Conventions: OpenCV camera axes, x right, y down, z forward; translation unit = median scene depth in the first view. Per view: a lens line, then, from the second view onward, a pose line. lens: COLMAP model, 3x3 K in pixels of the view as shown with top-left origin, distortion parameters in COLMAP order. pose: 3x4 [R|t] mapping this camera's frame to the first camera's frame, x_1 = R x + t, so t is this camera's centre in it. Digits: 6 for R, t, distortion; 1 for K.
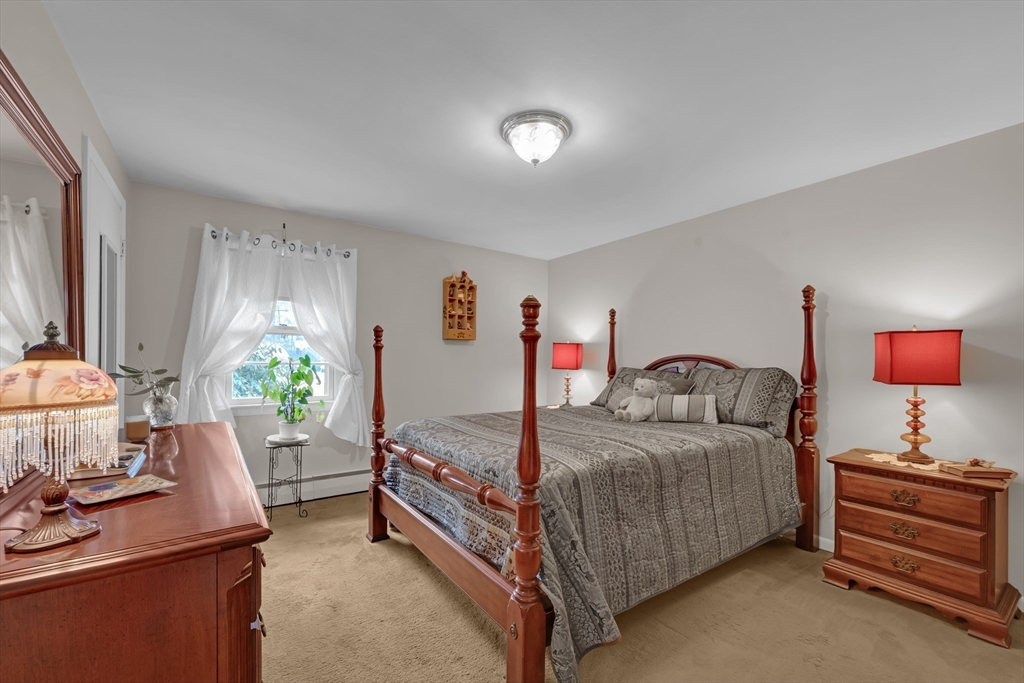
lens RADIAL K [[411.9, 0, 508.0], [0, 411.9, 361.3], [0, 0, 1]] dist [-0.002761, -0.000912]
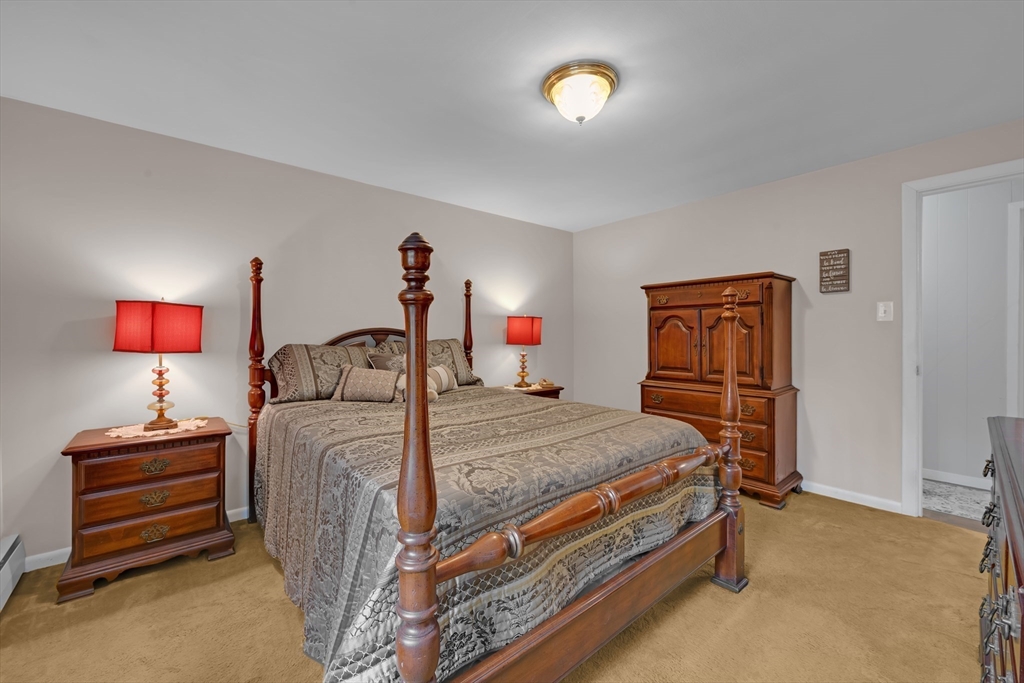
lens RADIAL K [[411.9, 0, 512.1], [0, 411.9, 333.2], [0, 0, 1]] dist [-0.002761, -0.000912]
pose [[-0.107486, -0.007959, 0.994175, -0.152028], [0.004941, 0.999951, 0.008539, -0.002704], [-0.994194, 0.005831, -0.107441, 0.223329]]
